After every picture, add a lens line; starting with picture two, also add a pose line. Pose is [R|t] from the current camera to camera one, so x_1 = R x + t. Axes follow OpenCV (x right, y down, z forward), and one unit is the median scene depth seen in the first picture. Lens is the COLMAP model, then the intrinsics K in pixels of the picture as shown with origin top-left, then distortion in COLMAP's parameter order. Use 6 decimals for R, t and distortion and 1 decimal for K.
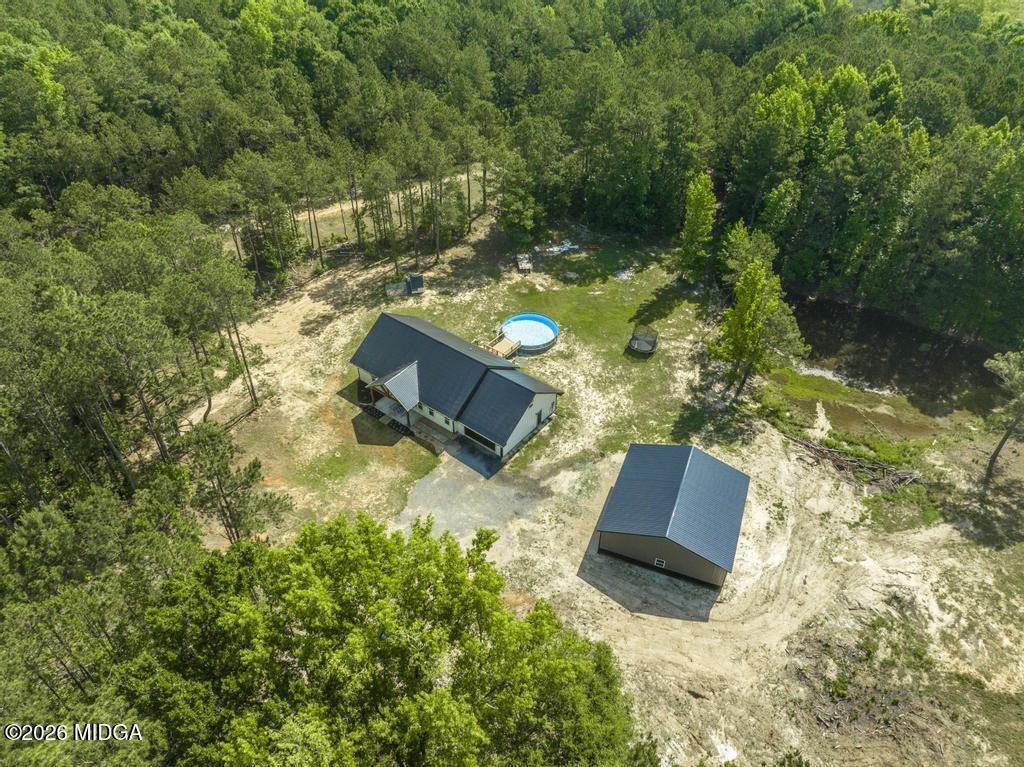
lens RADIAL K [[717.8, 0, 505.0], [0, 717.8, 381.6], [0, 0, 1]] dist [-0.042857, 0.012545]
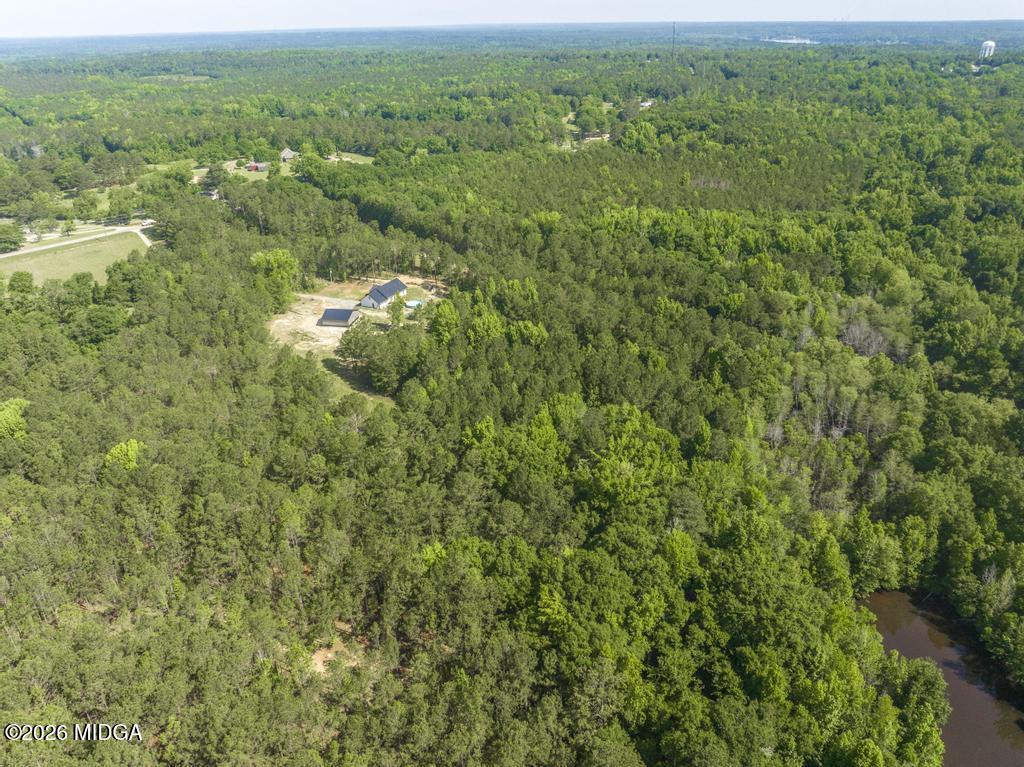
lens RADIAL K [[717.8, 0, 515.1], [0, 717.8, 378.7], [0, 0, 1]] dist [-0.042857, 0.012545]
pose [[0.213948, 0.429368, -0.877422, 3.311159], [-0.613308, 0.758162, 0.221461, -0.858717], [0.760316, 0.490749, 0.425541, 0.093675]]
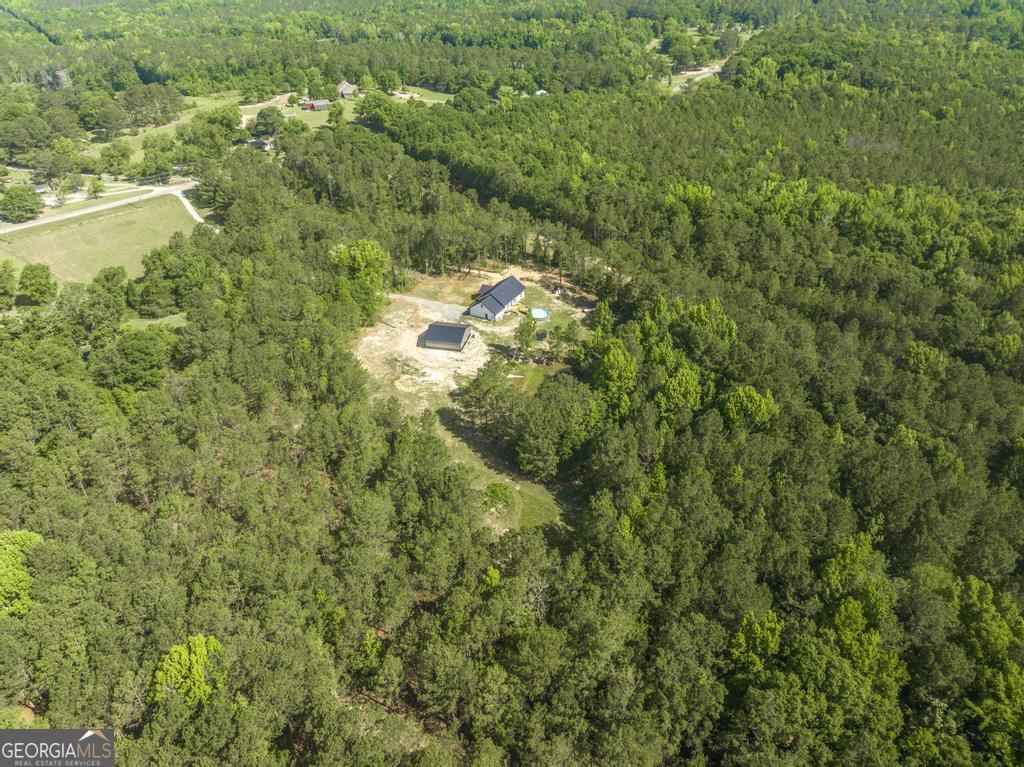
lens RADIAL K [[717.8, 0, 513.9], [0, 717.8, 378.3], [0, 0, 1]] dist [-0.042857, 0.012545]
pose [[0.163180, 0.520494, -0.838128, 2.361330], [-0.625013, 0.711840, 0.320379, -0.693792], [0.763368, 0.471561, 0.441473, -0.109810]]
